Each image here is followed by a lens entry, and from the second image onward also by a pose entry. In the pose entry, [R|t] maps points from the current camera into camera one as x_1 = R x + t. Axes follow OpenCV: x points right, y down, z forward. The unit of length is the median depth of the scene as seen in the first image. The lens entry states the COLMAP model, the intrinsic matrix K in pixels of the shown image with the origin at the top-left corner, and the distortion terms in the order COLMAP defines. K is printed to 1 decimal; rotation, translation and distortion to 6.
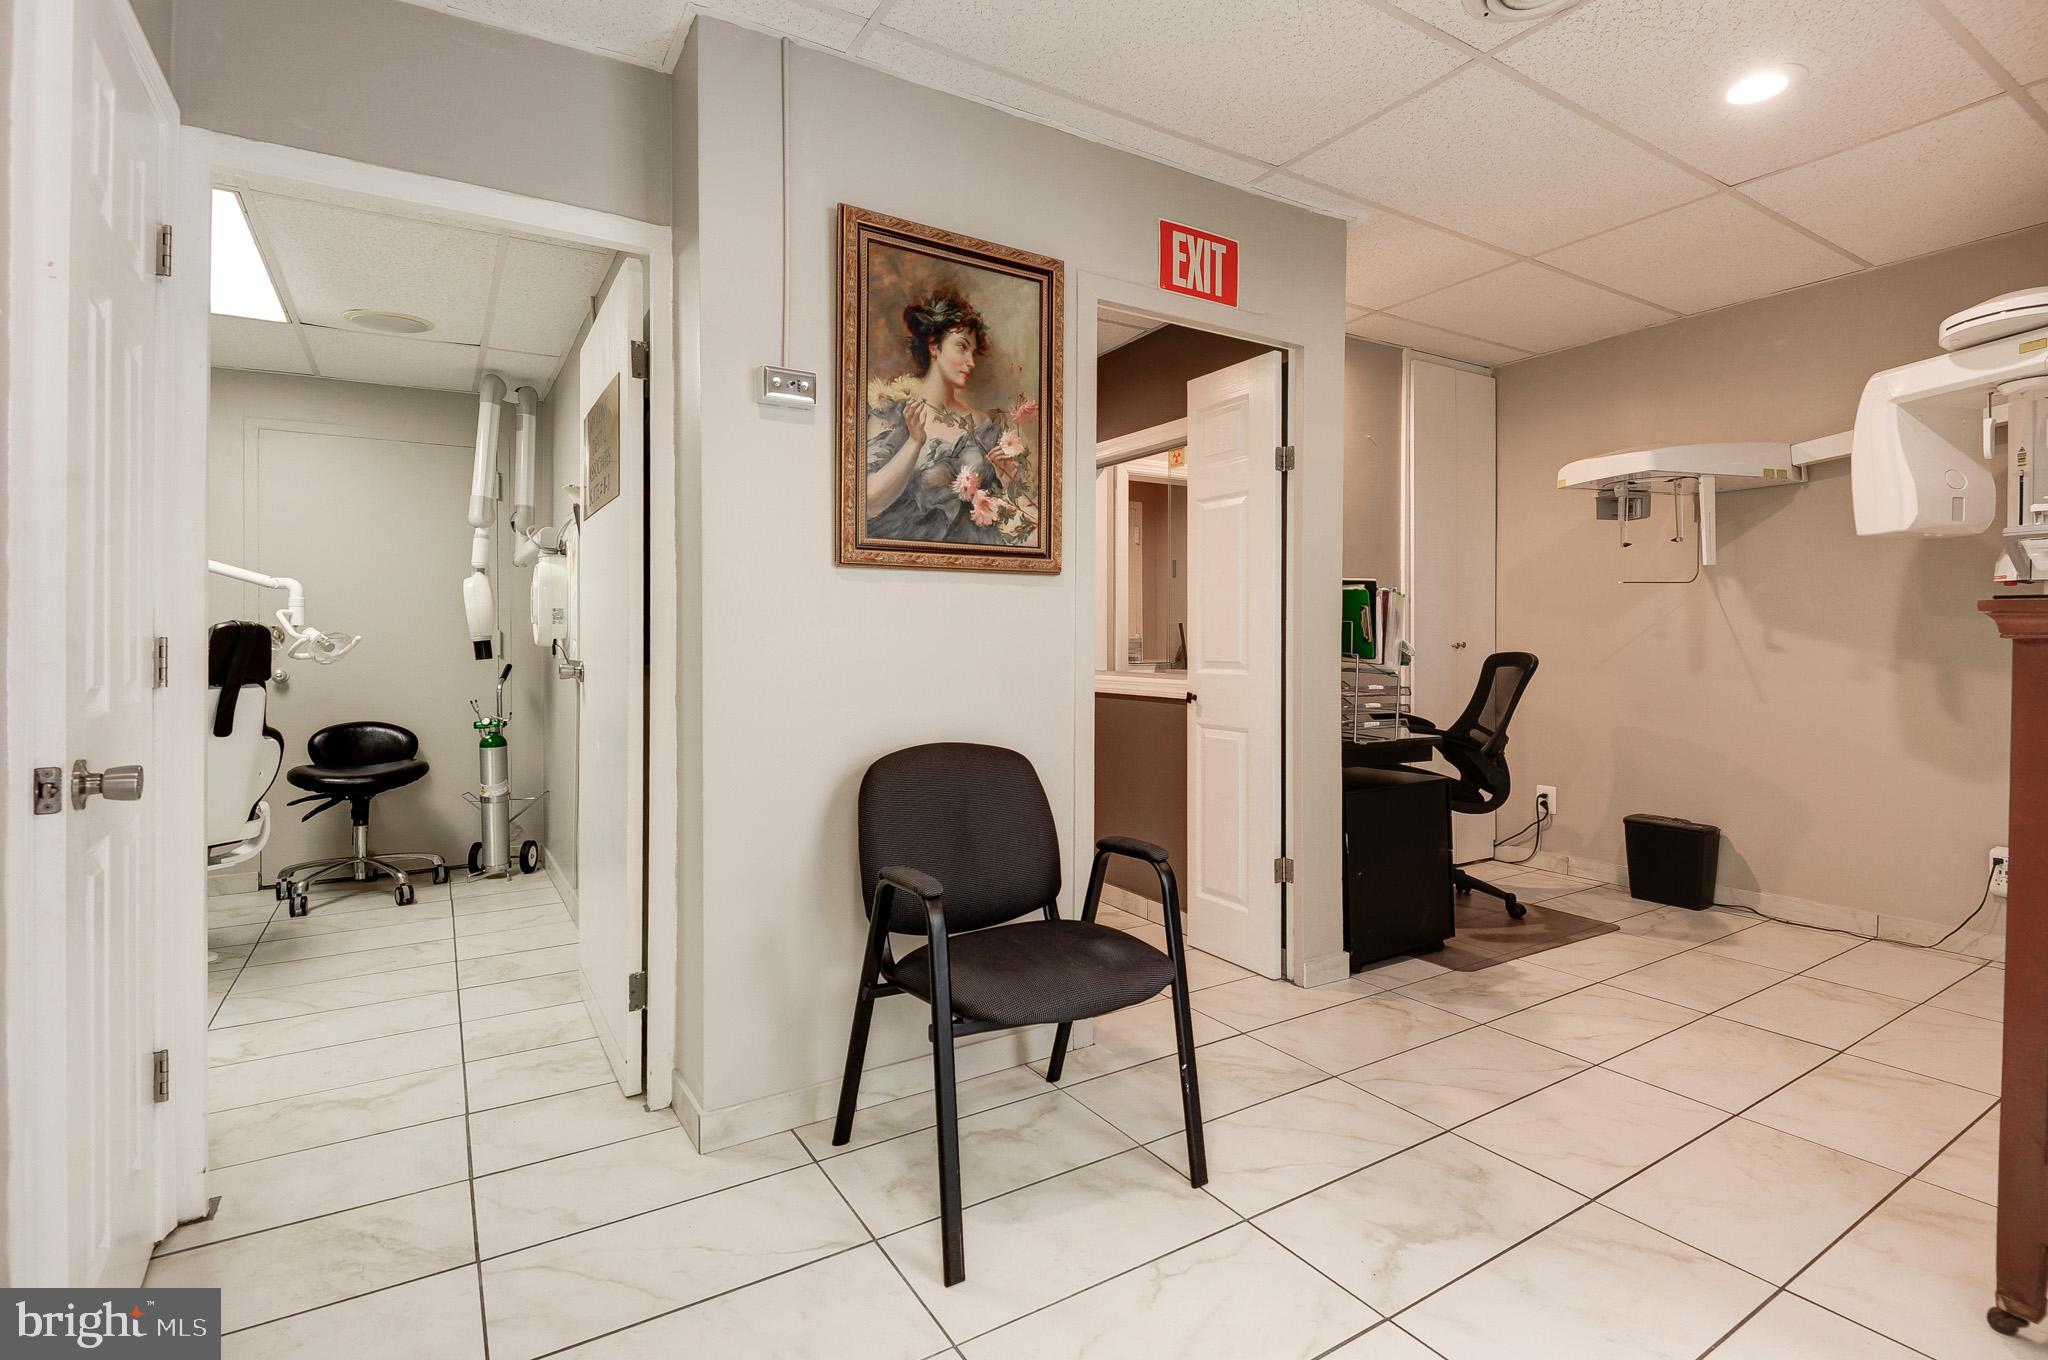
lens RADIAL K [[944.5, 0, 944.7], [0, 944.5, 647.3], [0, 0, 1]] dist [-0.031811, -0.002848]
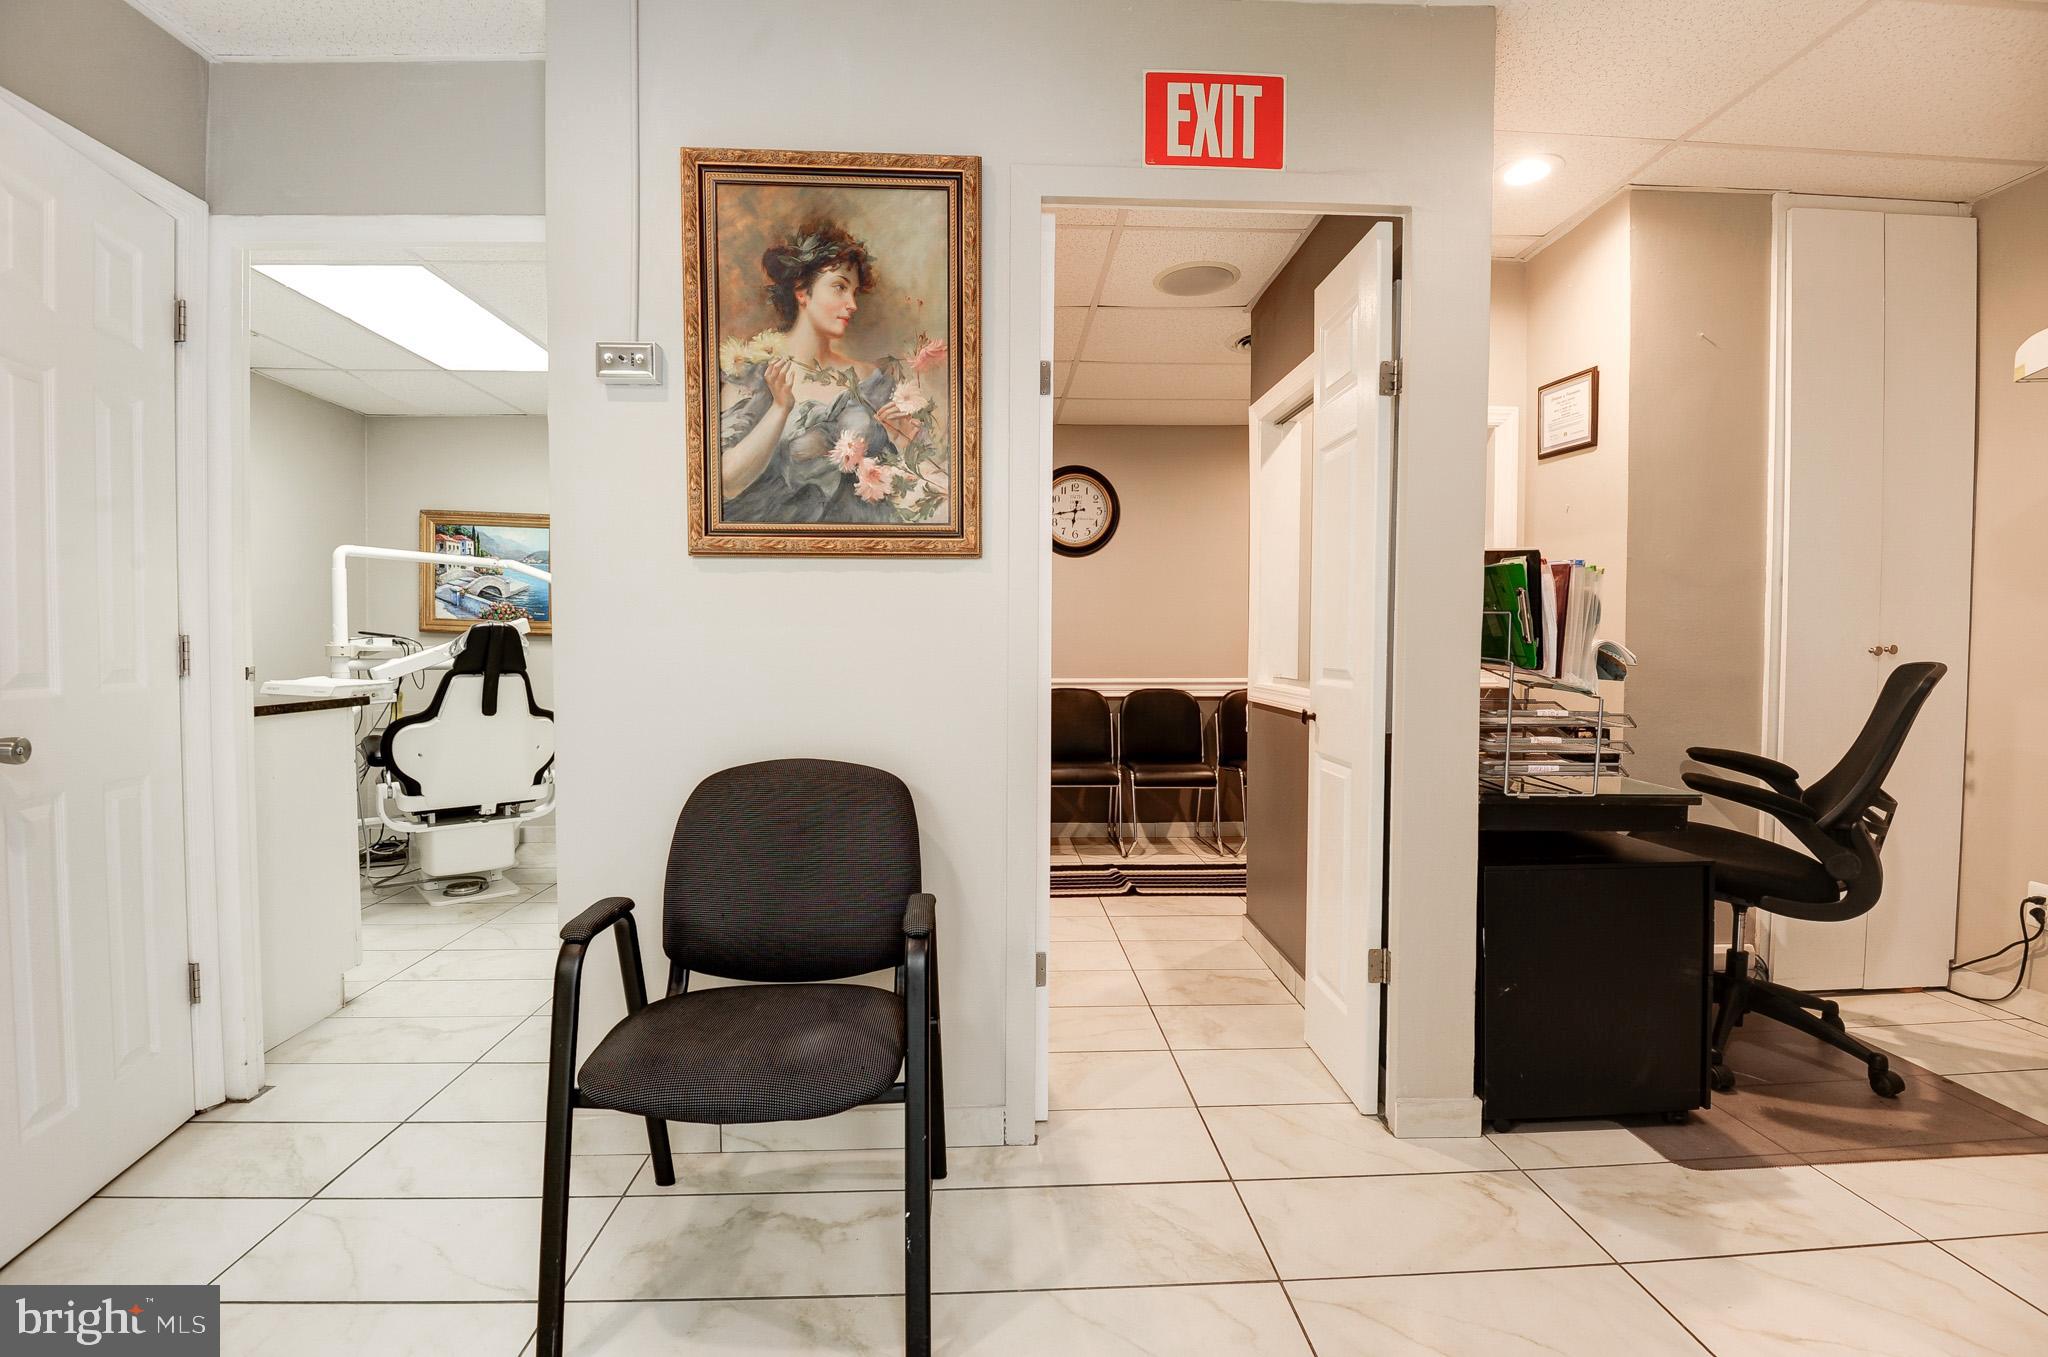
lens RADIAL K [[944.5, 0, 1016.9], [0, 944.5, 679.1], [0, 0, 1]] dist [-0.031811, -0.002848]
pose [[0.893053, 0.021198, -0.449451, 0.515693], [-0.005328, 0.999318, 0.036544, -0.003057], [0.449919, -0.030241, 0.892557, 0.303665]]
